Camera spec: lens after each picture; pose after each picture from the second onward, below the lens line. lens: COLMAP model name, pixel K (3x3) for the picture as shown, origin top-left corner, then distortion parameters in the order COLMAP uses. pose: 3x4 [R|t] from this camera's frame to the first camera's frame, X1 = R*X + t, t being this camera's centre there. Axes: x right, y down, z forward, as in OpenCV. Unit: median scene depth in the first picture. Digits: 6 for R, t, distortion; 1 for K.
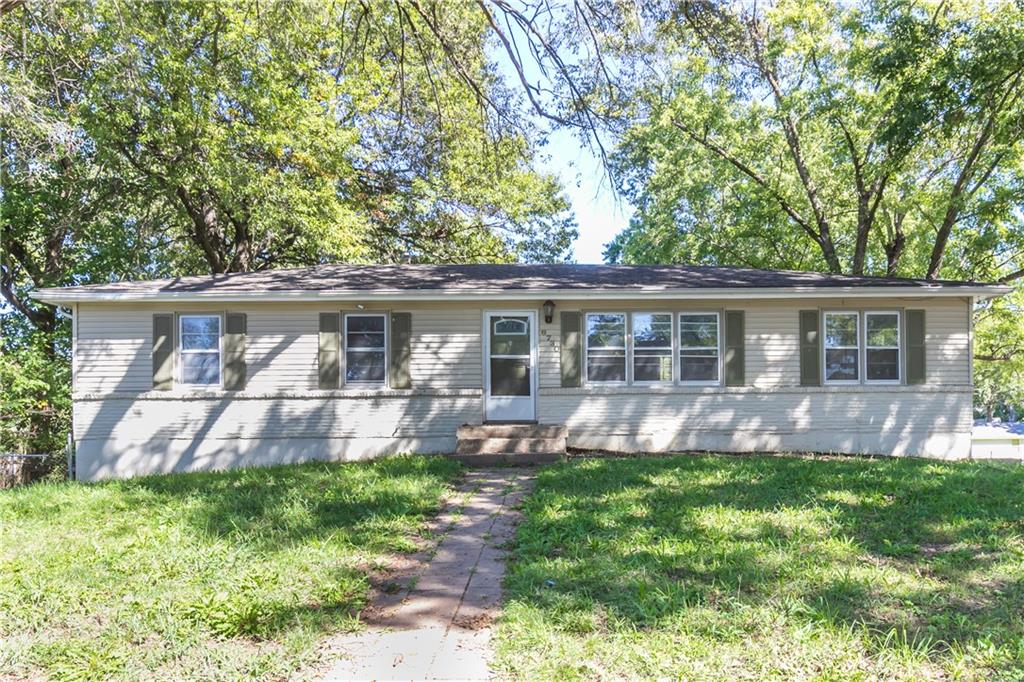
lens RADIAL K [[689.1, 0, 564.5], [0, 689.1, 344.0], [0, 0, 1]] dist [-0.000943, -0.000171]
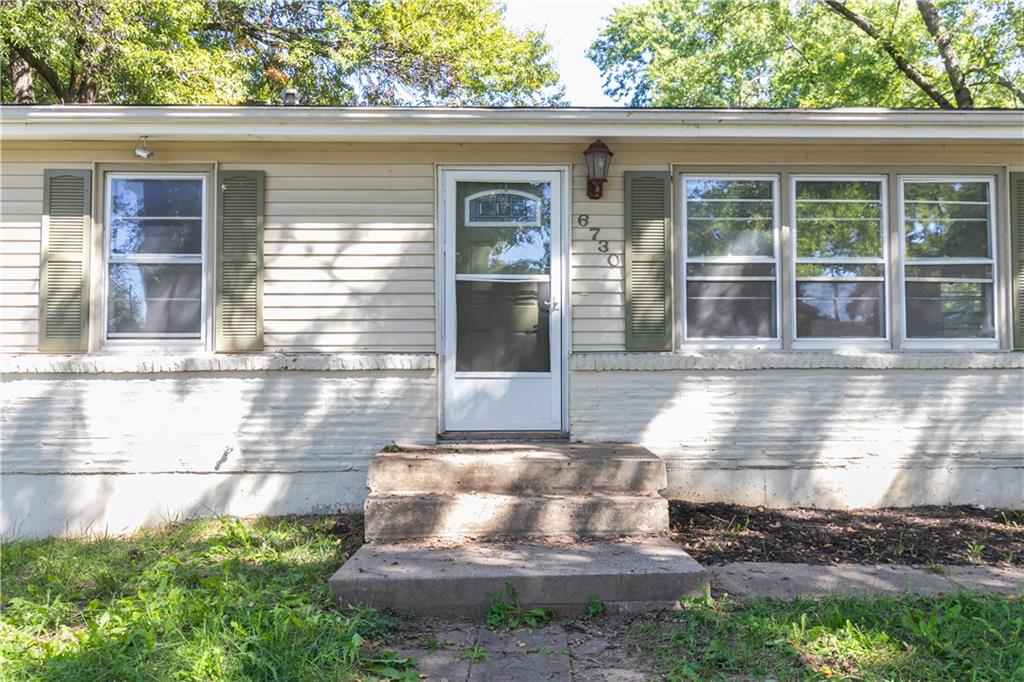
lens RADIAL K [[894.3, 0, 512.0], [0, 894.3, 341.0], [0, 0, 1]] dist [-0.012809, -0.005860]
pose [[0.999576, 0.006204, -0.028434, -0.058501], [-0.004373, 0.997939, 0.064027, 0.022111], [0.028772, -0.063876, 0.997543, 0.460136]]
